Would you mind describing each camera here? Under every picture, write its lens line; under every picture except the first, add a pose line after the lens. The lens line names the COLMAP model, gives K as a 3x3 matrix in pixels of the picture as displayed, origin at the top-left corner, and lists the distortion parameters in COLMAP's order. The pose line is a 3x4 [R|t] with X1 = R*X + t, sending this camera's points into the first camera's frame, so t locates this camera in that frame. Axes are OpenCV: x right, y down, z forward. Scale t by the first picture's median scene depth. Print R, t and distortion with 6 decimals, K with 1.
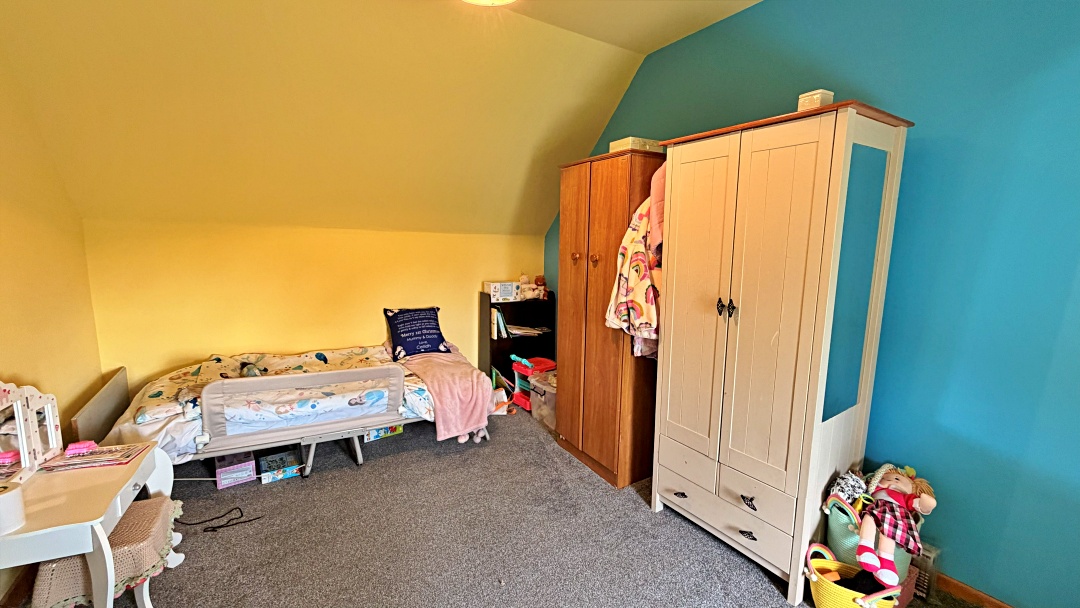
lens RADIAL K [[431.1, 0, 539.1], [0, 431.1, 304.9], [0, 0, 1]] dist [-0.004566, 0.000843]
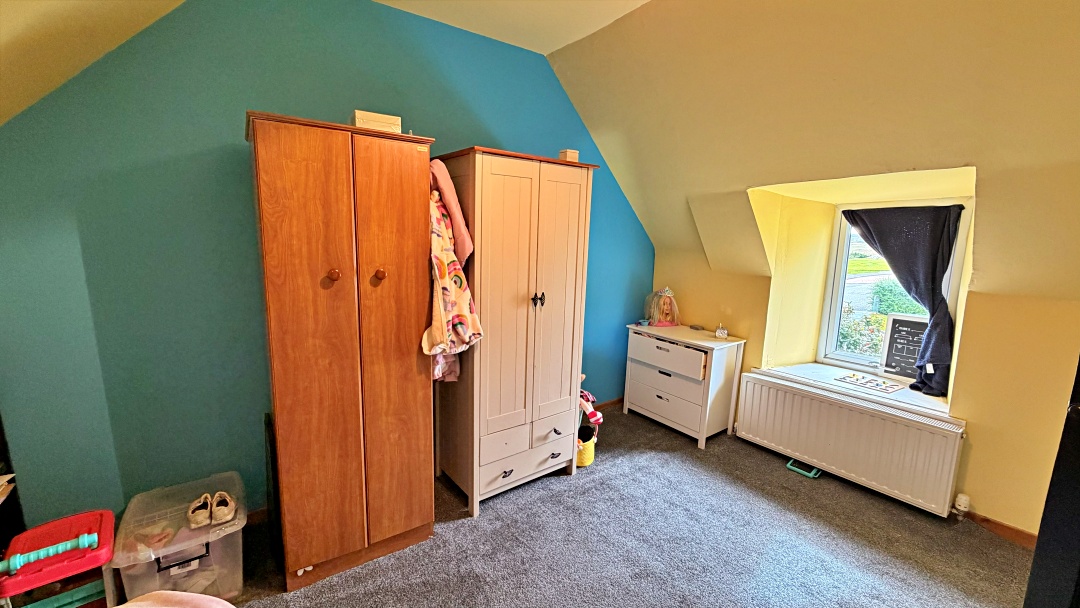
lens RADIAL K [[431.1, 0, 534.3], [0, 431.1, 306.2], [0, 0, 1]] dist [-0.004566, 0.000843]
pose [[-0.050564, -0.175272, 0.983221, -0.675423], [0.134796, 0.974274, 0.180609, -0.169882], [-0.989582, 0.141667, -0.025637, 0.863751]]
